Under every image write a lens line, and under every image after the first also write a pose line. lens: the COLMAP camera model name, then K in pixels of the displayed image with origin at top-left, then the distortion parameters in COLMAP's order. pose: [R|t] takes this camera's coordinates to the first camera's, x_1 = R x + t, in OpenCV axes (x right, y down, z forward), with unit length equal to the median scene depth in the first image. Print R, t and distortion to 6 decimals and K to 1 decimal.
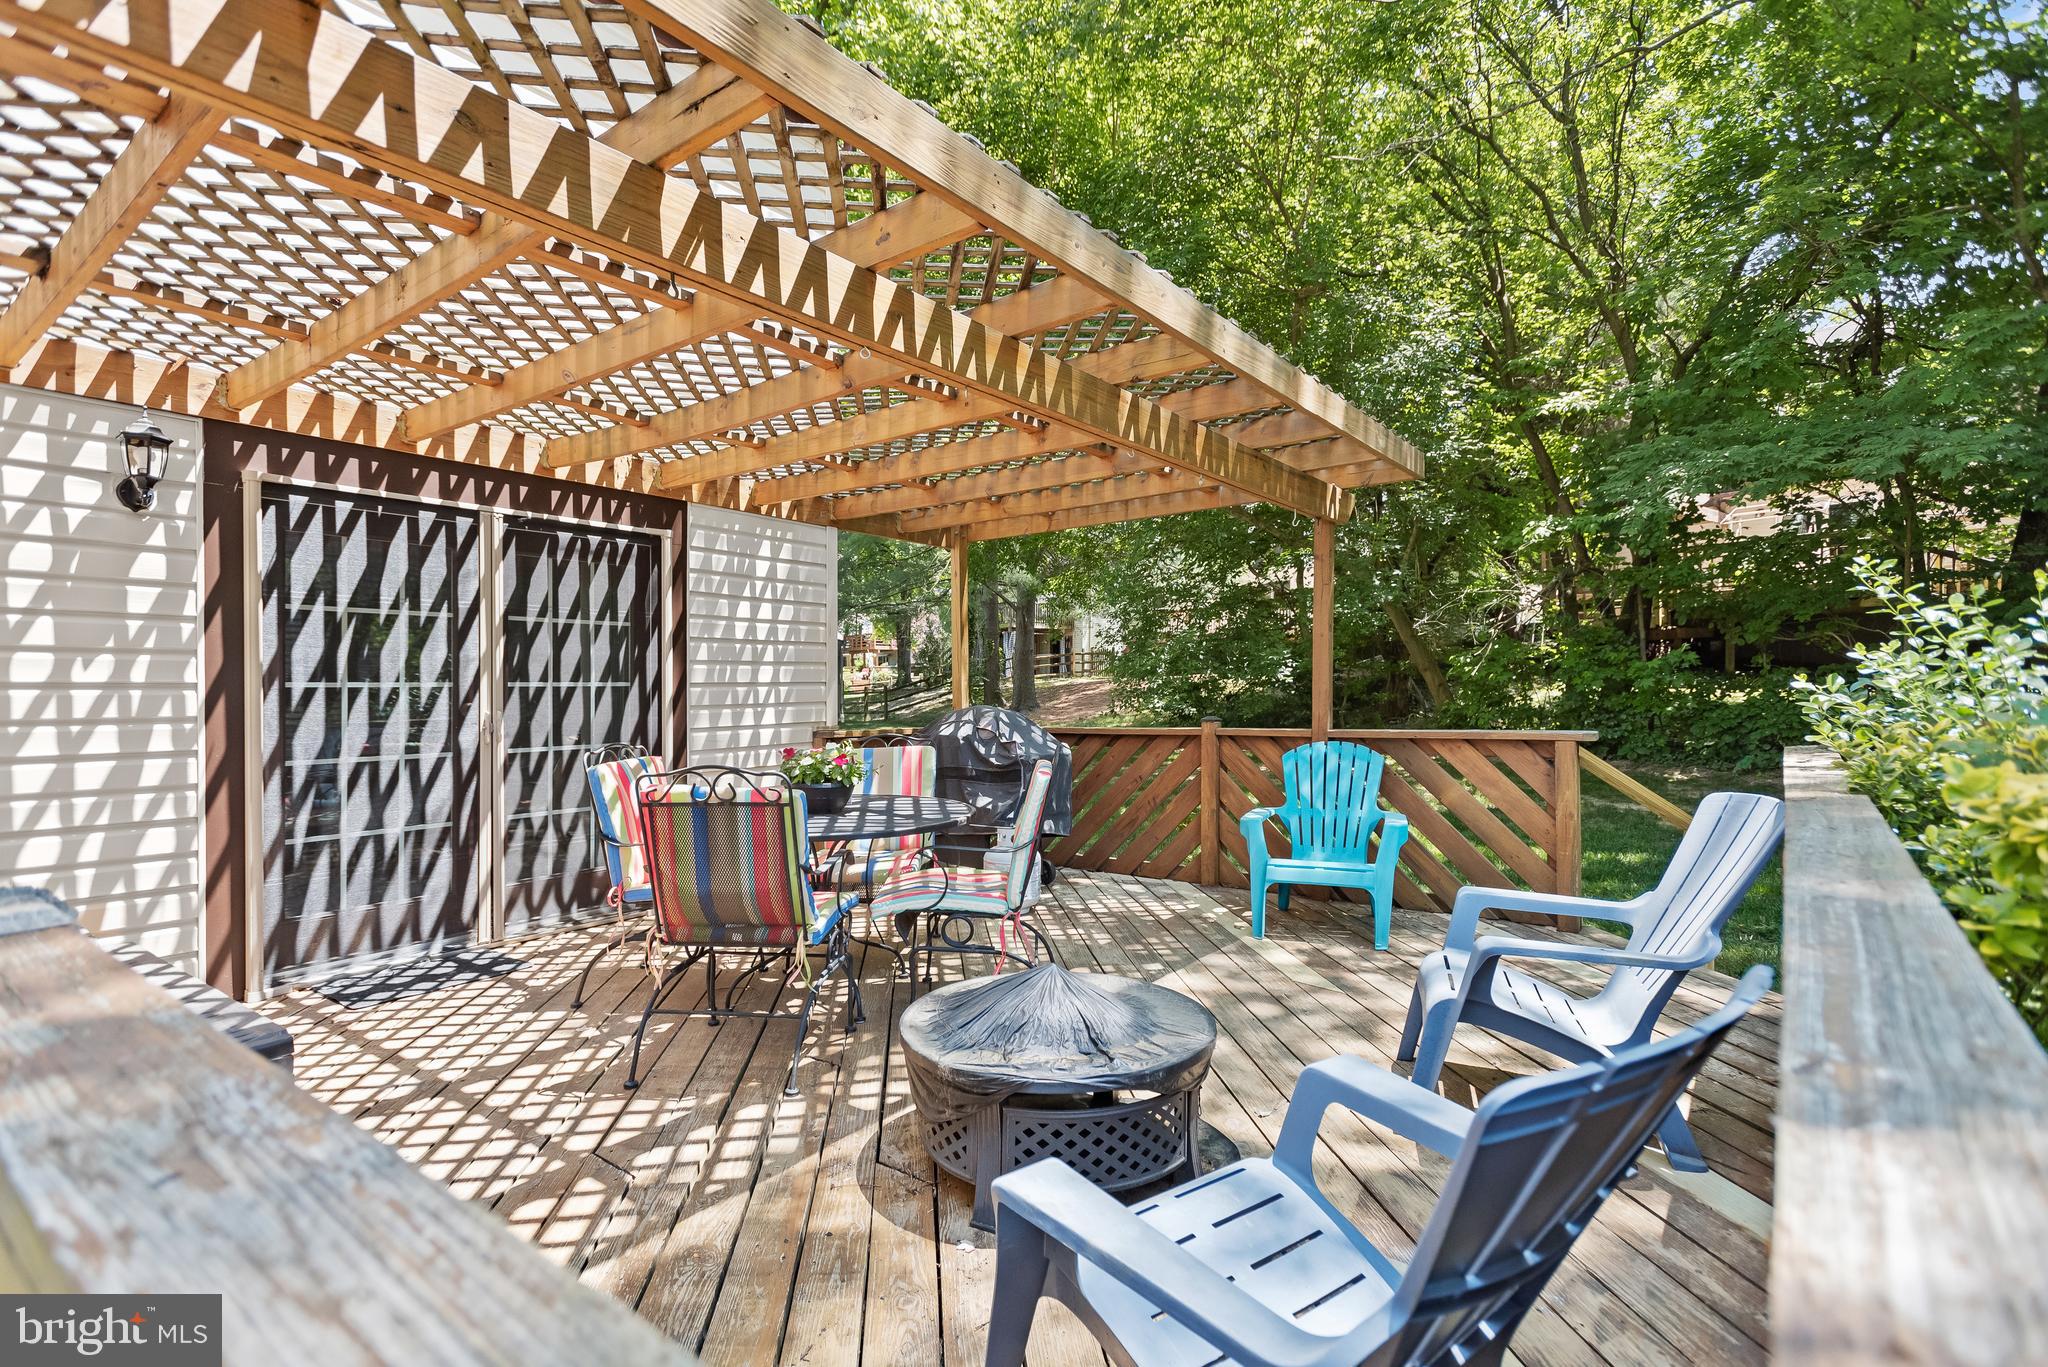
lens RADIAL K [[973.1, 0, 1013.2], [0, 973.1, 697.0], [0, 0, 1]] dist [-0.003302, -0.000187]
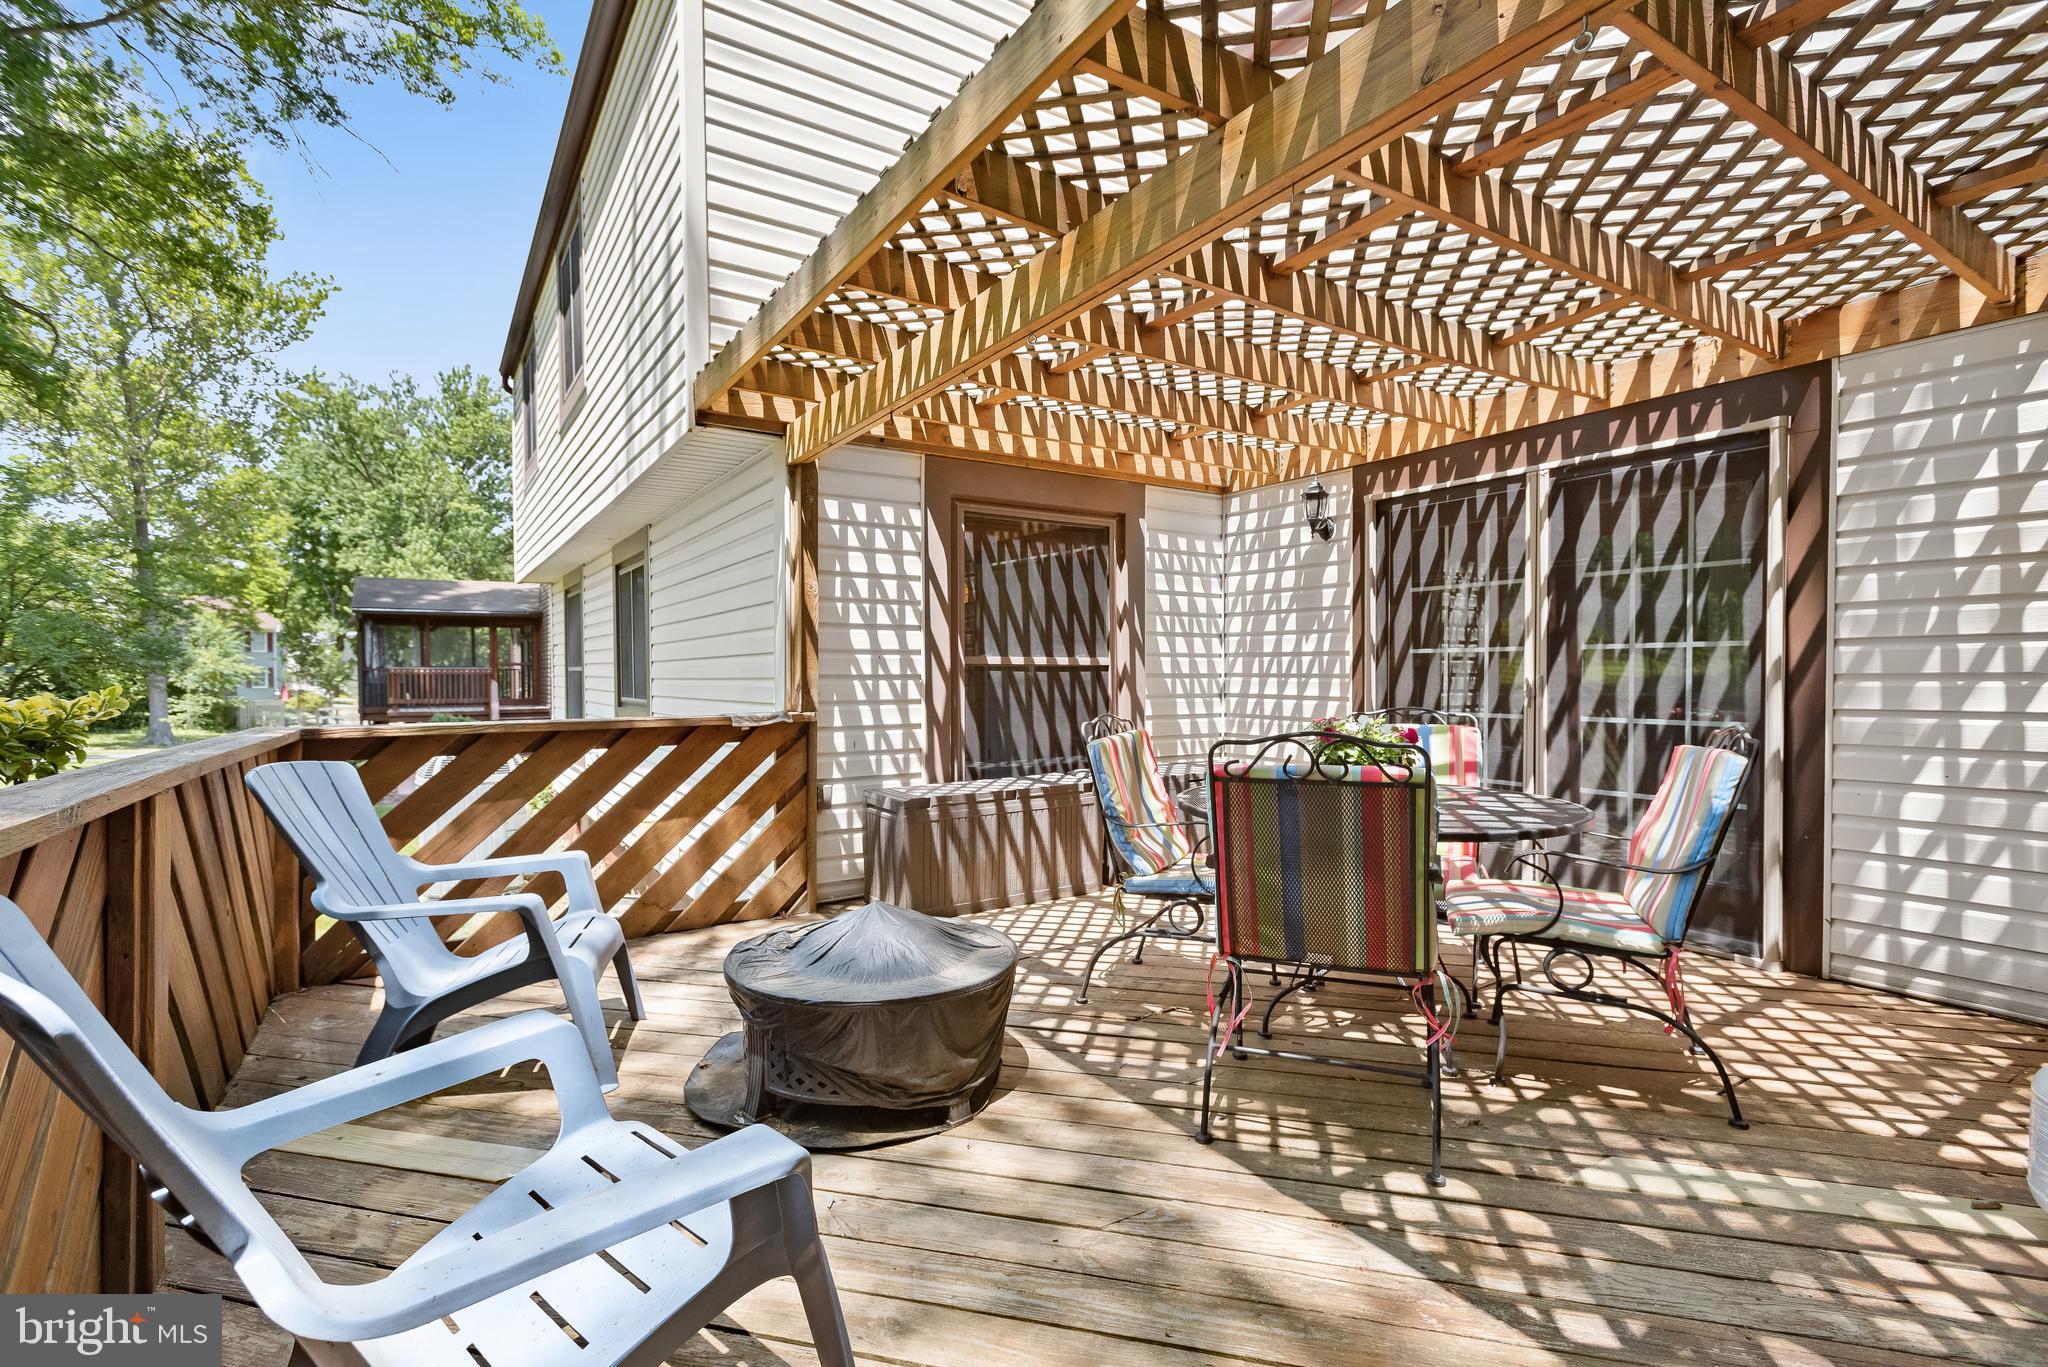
lens RADIAL K [[973.1, 0, 1013.2], [0, 973.1, 697.0], [0, 0, 1]] dist [-0.003302, -0.000187]
pose [[-0.381716, 0.044938, -0.923187, 0.591646], [0.012343, 0.998976, 0.043524, -0.012323], [0.924197, 0.005219, -0.381880, 0.912938]]
